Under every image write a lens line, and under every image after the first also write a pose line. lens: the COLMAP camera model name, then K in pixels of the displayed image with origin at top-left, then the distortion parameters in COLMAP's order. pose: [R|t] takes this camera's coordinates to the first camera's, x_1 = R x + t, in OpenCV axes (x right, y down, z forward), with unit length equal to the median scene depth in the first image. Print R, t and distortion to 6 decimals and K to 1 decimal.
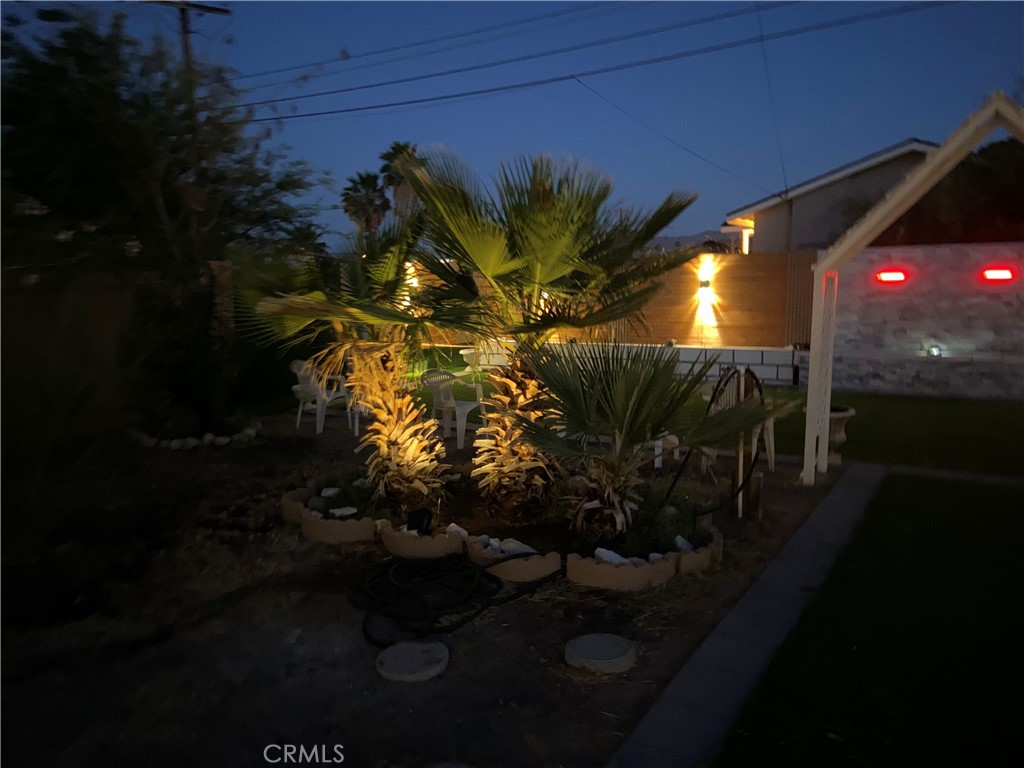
lens RADIAL K [[776.1, 0, 512.0], [0, 776.1, 384.0], [0, 0, 1]] dist [0.067285, -0.071139]
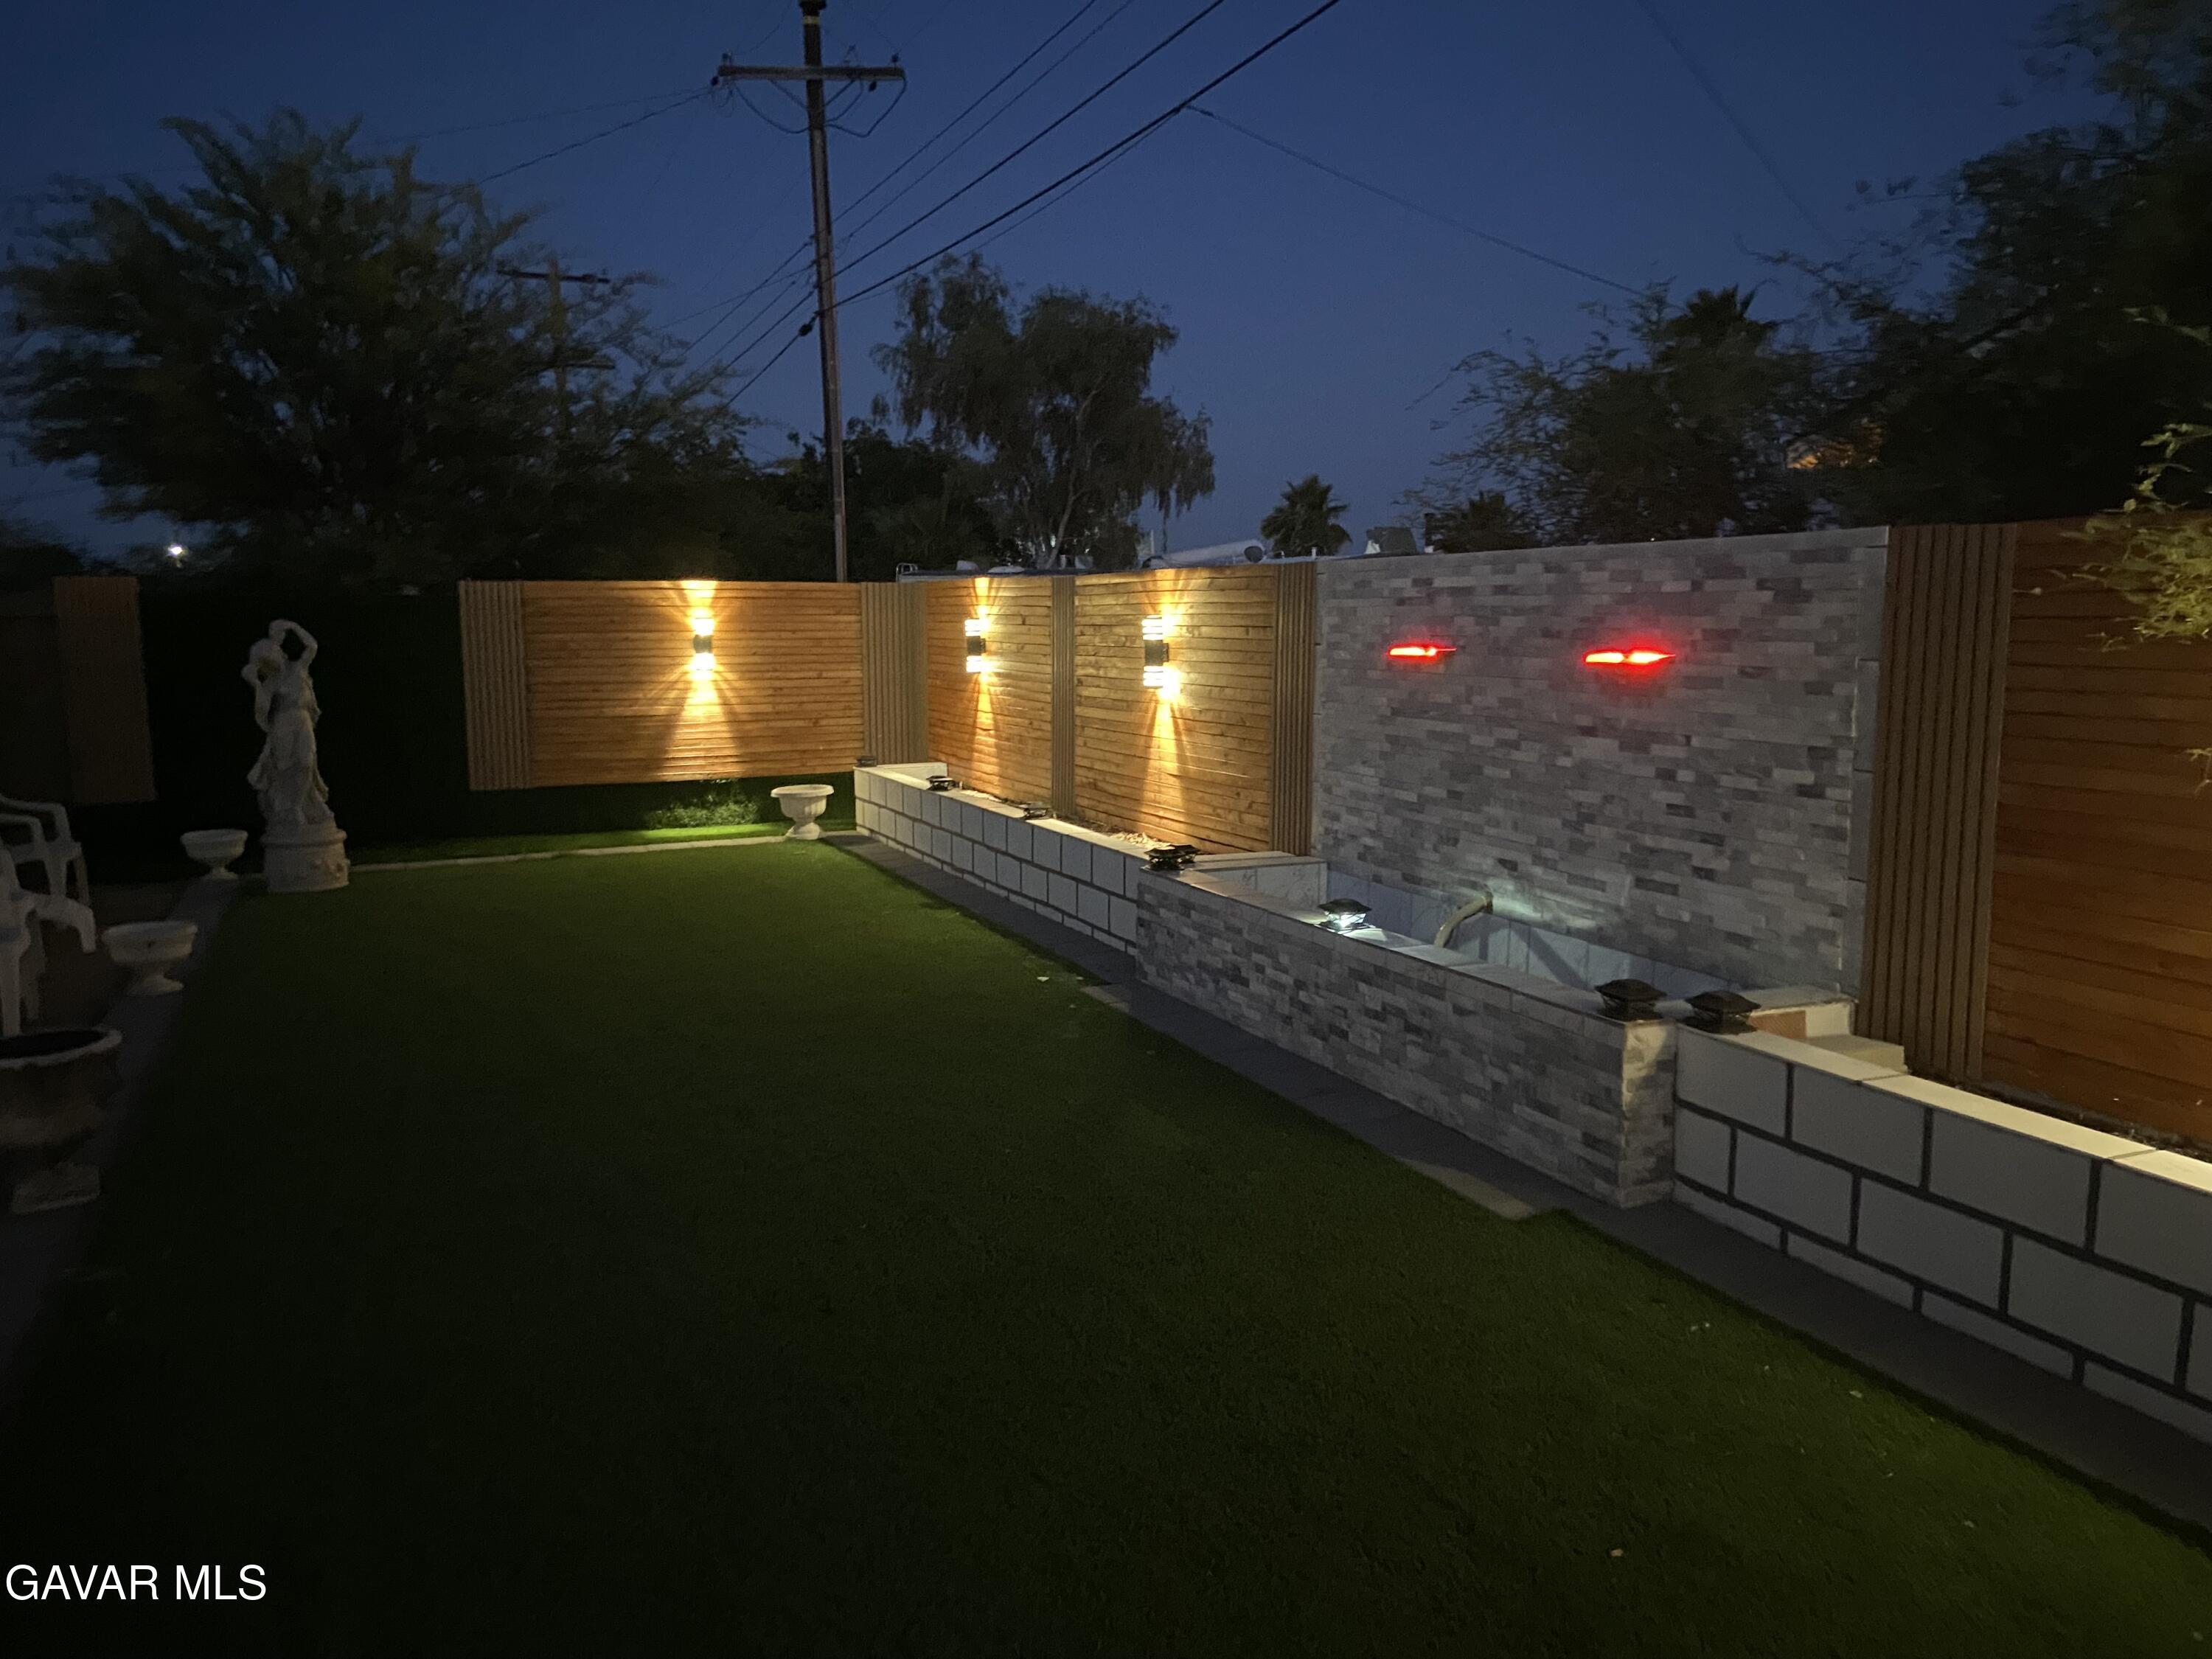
lens RADIAL K [[1659.2, 0, 1106.0], [0, 1659.2, 829.5], [0, 0, 1]] dist [0.121603, -0.147808]
pose [[0.822008, 0.094069, -0.561653, 0.732709], [-0.095778, 0.995050, 0.026480, -0.074193], [0.561364, 0.032027, 0.826949, 0.409769]]
